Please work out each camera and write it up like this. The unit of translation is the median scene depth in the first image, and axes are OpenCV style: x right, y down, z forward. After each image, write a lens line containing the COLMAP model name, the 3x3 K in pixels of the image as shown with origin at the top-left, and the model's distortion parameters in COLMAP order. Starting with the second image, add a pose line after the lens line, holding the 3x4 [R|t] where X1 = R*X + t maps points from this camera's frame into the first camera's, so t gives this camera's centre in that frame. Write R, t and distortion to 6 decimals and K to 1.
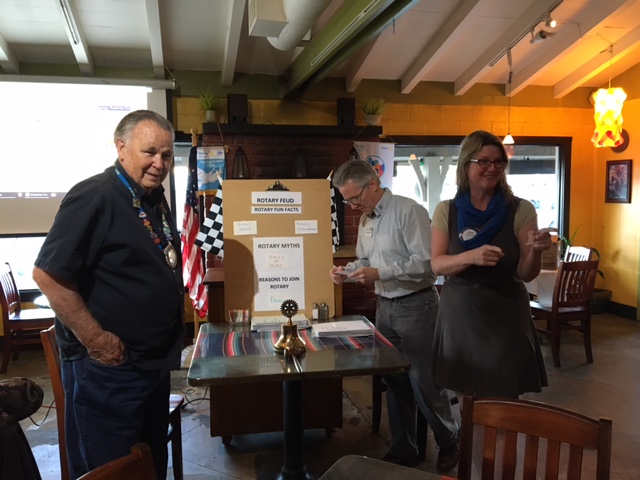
lens RADIAL K [[540.9, 0, 318.5], [0, 540.9, 238.2], [0, 0, 1]] dist [0.066978, -0.093082]
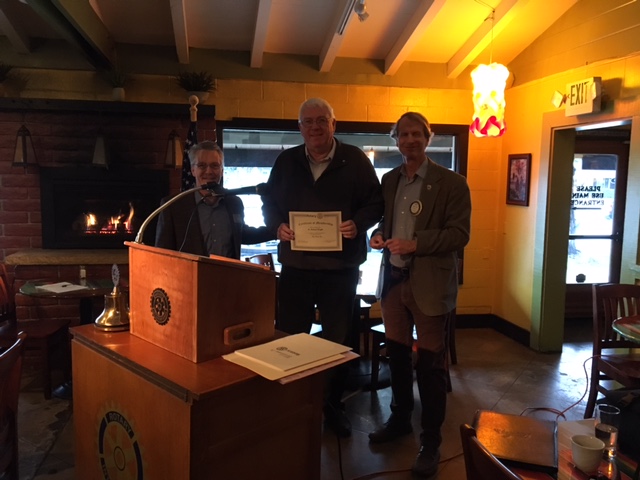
lens RADIAL K [[540.9, 0, 318.1], [0, 540.9, 239.3], [0, 0, 1]] dist [0.066978, -0.093082]
pose [[0.998291, 0.031031, -0.049517, 0.291436], [-0.029845, 0.999254, 0.024524, -0.024237], [0.050241, -0.023004, 0.998472, 0.155063]]
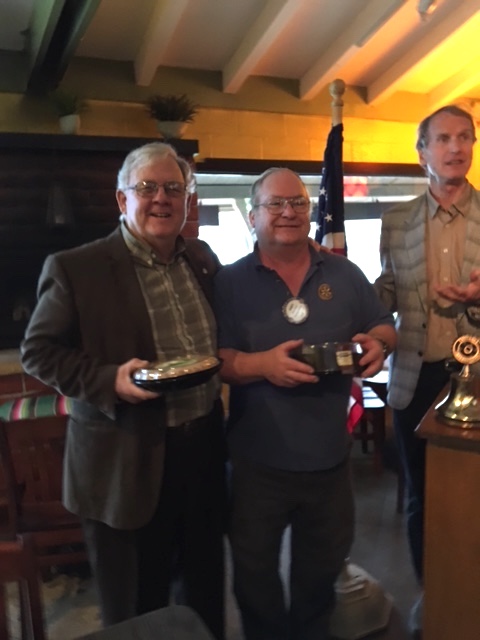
lens RADIAL K [[540.9, 0, 243.4], [0, 540.9, 327.1], [0, 0, 1]] dist [0.066978, -0.093082]
pose [[0.979709, -0.059762, 0.191308, 0.031737], [0.048458, 0.996821, 0.063236, -0.025720], [-0.194479, -0.052683, 0.979491, 0.325891]]
